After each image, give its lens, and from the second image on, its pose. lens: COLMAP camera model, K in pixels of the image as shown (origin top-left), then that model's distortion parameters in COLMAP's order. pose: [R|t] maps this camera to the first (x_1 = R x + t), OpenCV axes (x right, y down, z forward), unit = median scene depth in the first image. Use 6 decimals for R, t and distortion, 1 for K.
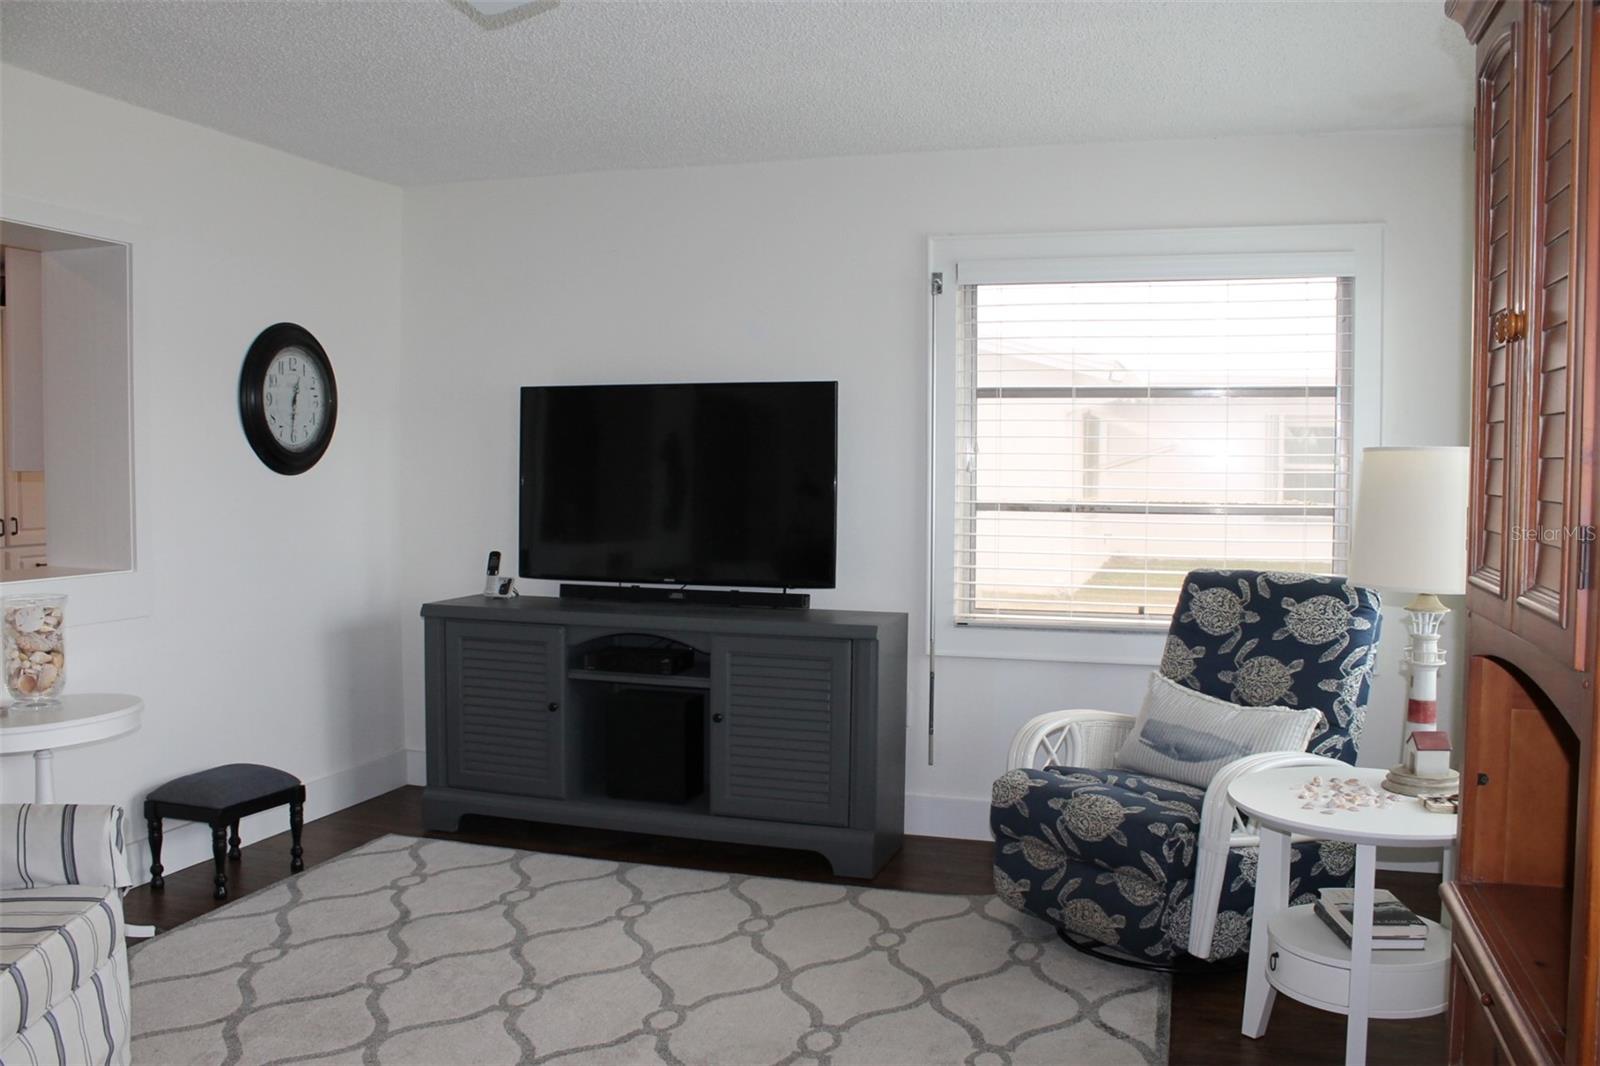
lens RADIAL K [[1348.1, 0, 798.3], [0, 1348.1, 525.9], [0, 0, 1]] dist [-0.167583, 0.150326]
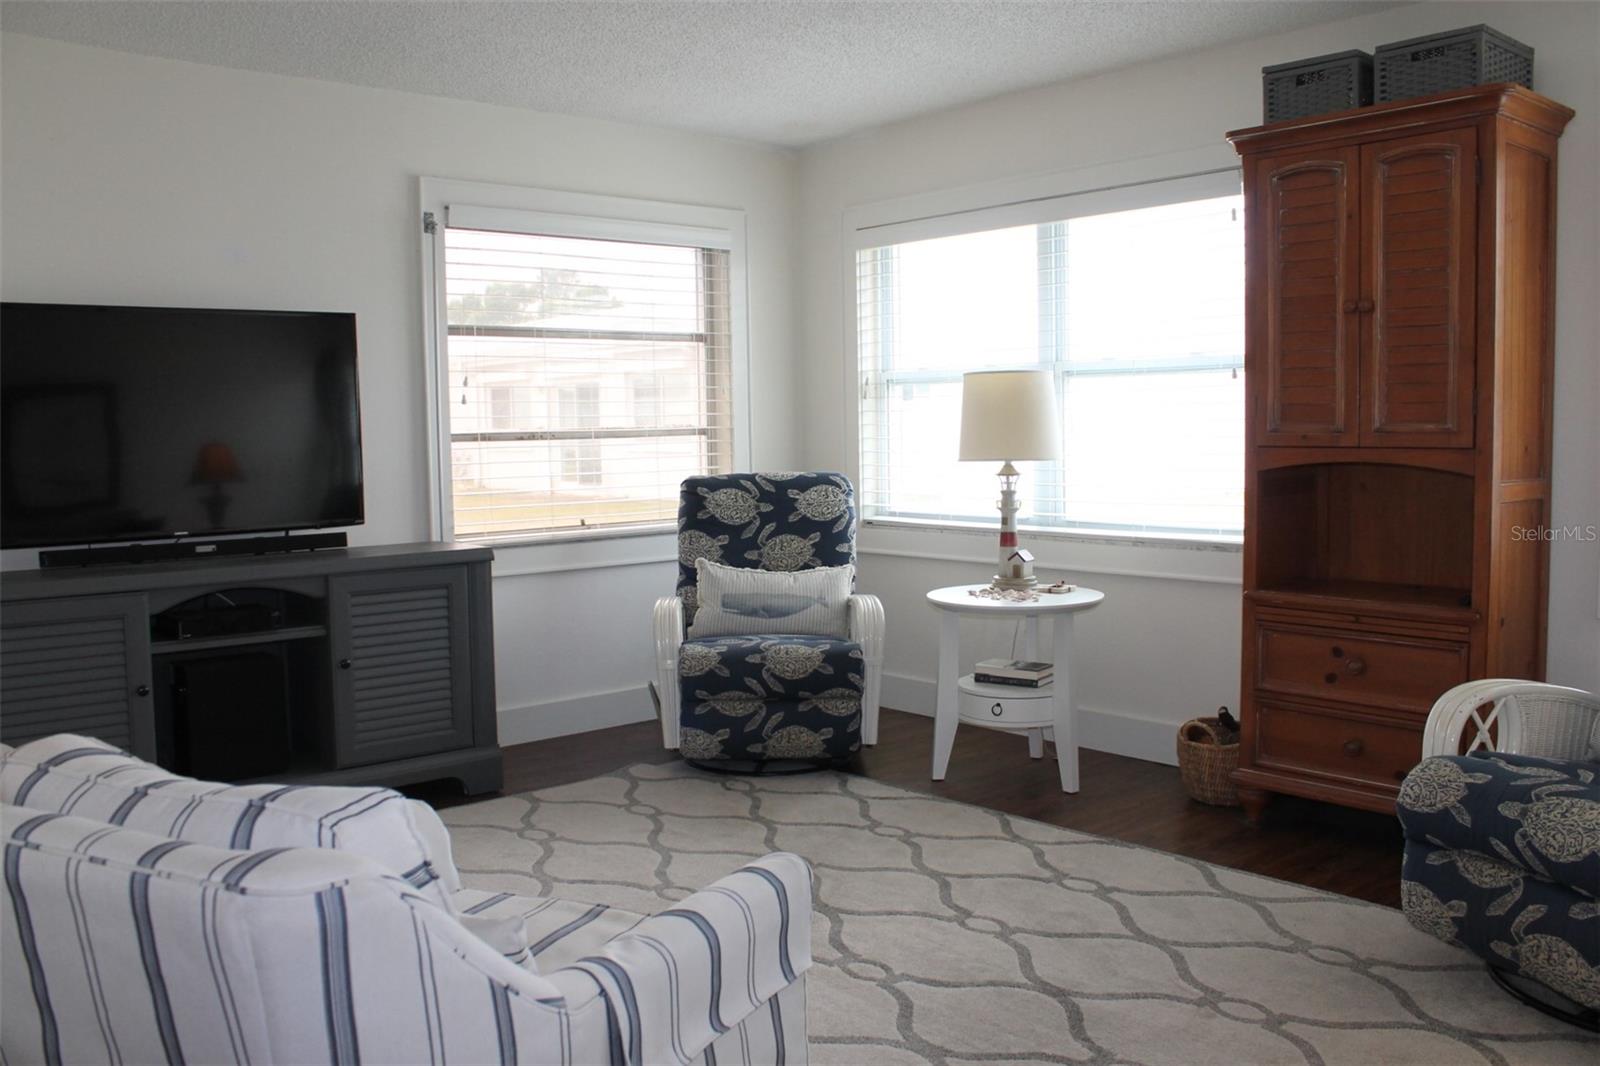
lens RADIAL K [[1348.1, 0, 798.3], [0, 1348.1, 525.9], [0, 0, 1]] dist [-0.167583, 0.150326]
pose [[0.524014, -0.077526, 0.848174, -0.790357], [0.059887, 0.996738, 0.054106, 0.017890], [-0.849602, 0.022442, 0.526947, 0.280346]]
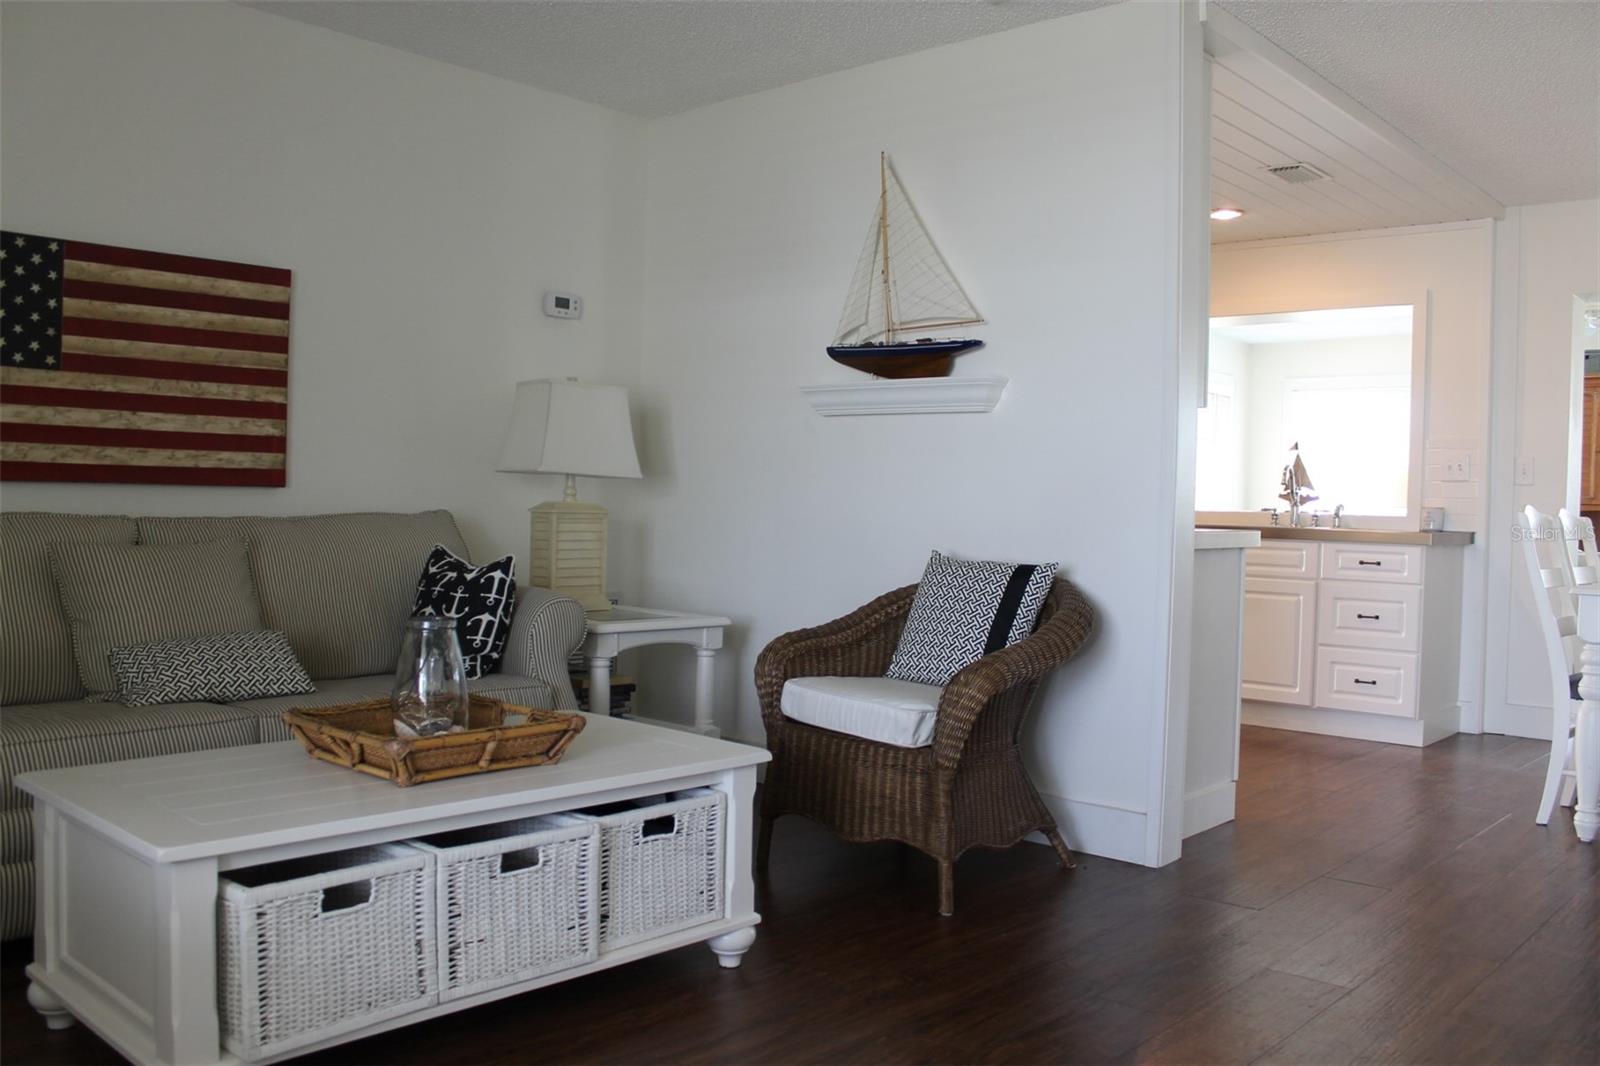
lens RADIAL K [[1348.1, 0, 798.3], [0, 1348.1, 525.9], [0, 0, 1]] dist [-0.167583, 0.150326]
pose [[0.418667, -0.011123, 0.908072, -2.530342], [0.016219, 0.999857, 0.004769, 0.040605], [-0.907995, 0.012731, 0.418787, 0.776343]]
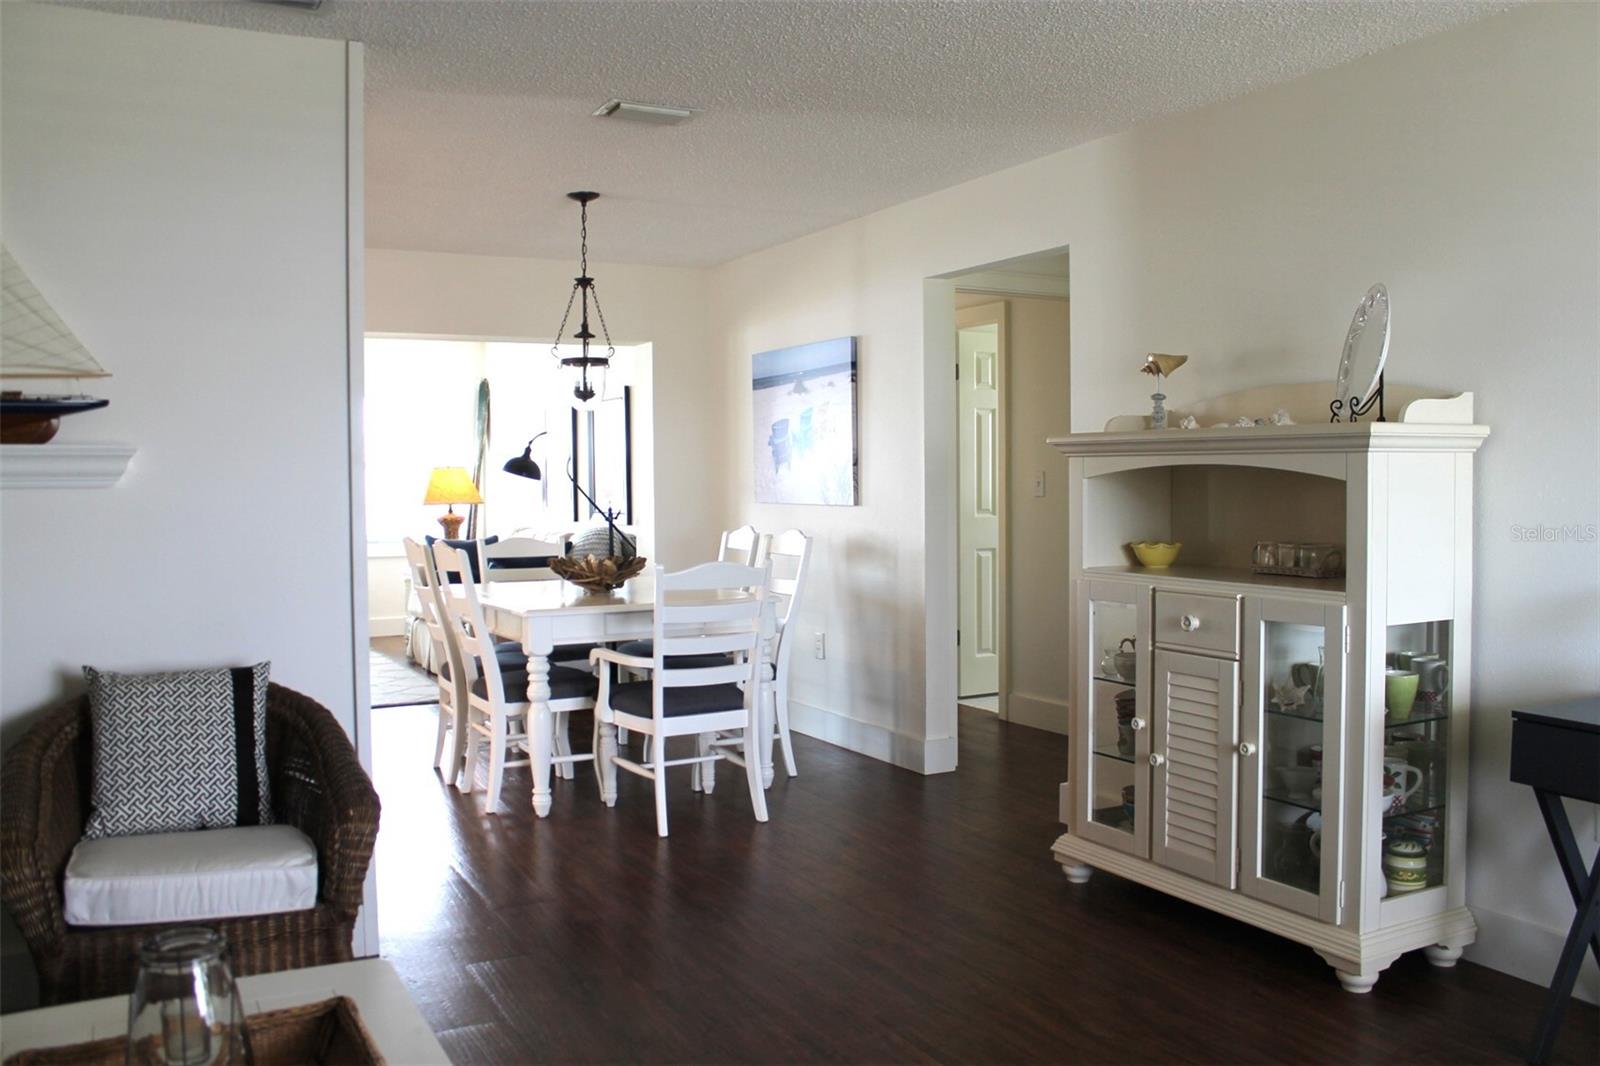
lens RADIAL K [[1352.3, 0, 800.0], [0, 1352.3, 533.0], [0, 0, 1]] dist [-0.081476, 0.002008]
pose [[-0.718385, -0.029996, 0.694999, -2.417500], [0.036304, 0.996092, 0.080516, -0.062703], [-0.694698, 0.083073, -0.714488, 1.372605]]
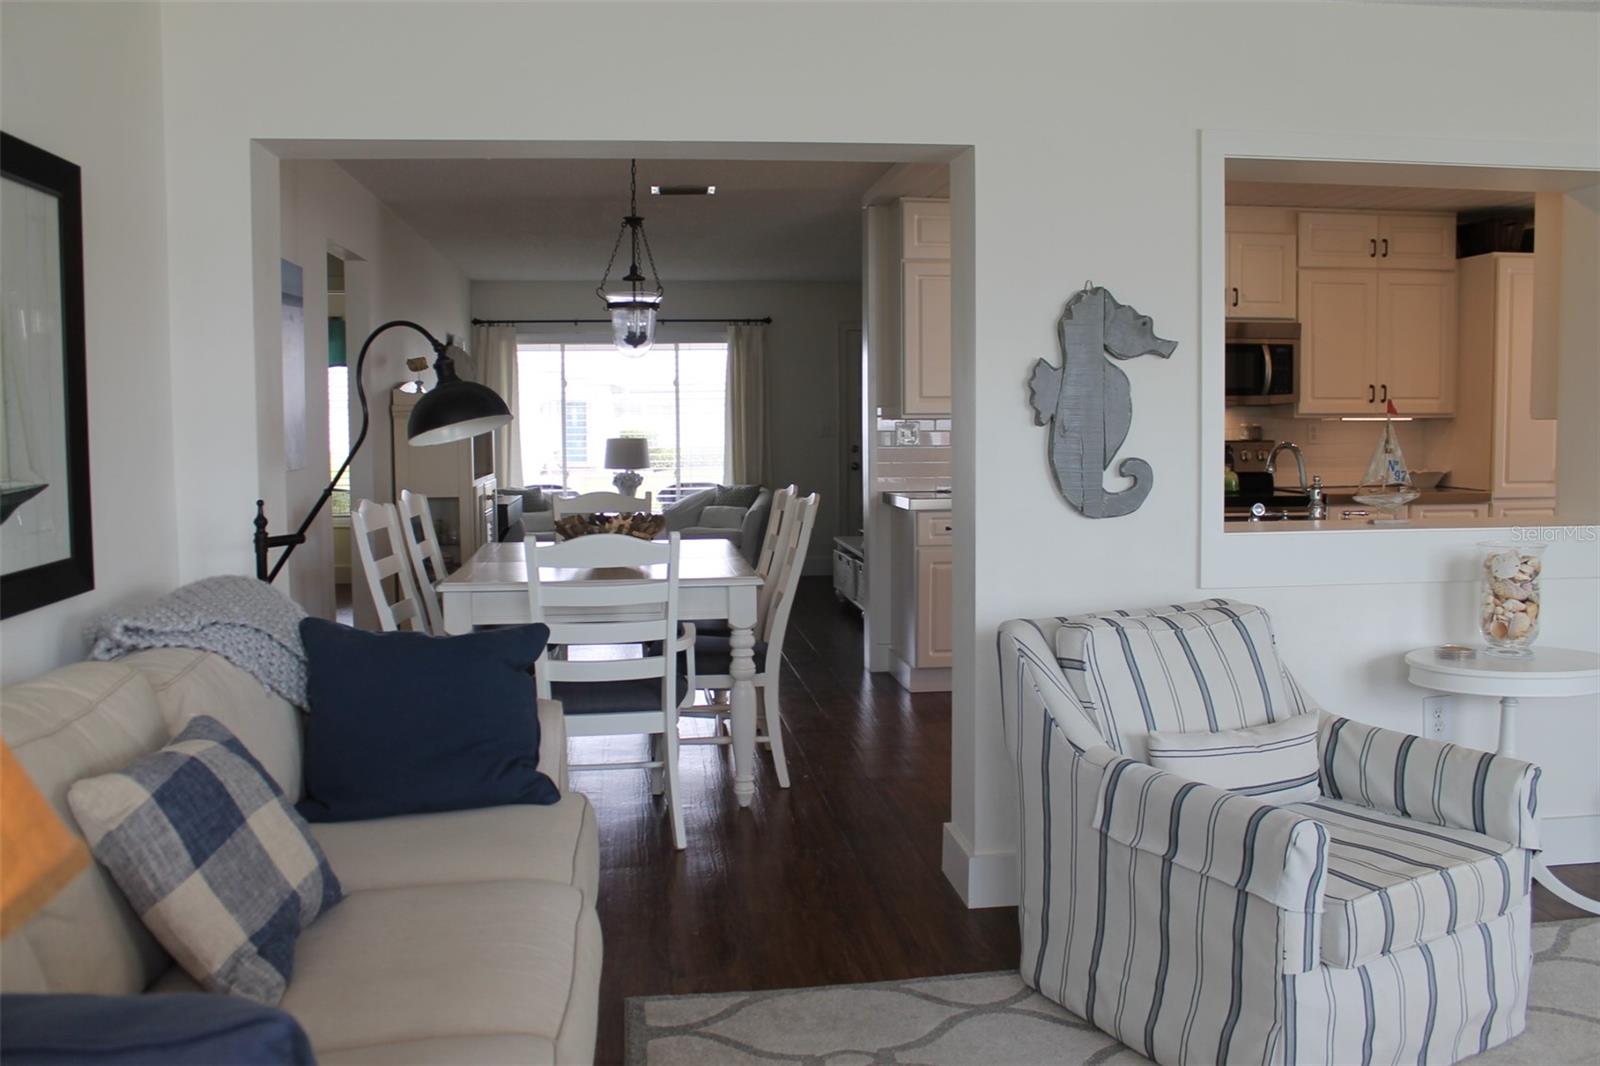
lens RADIAL K [[1348.1, 0, 798.3], [0, 1348.1, 525.9], [0, 0, 1]] dist [-0.167583, 0.150326]
pose [[0.419456, 0.065962, -0.905376, 0.075488], [-0.032525, 0.997808, 0.057627, 0.001132], [0.907193, 0.005275, 0.420682, 0.073541]]
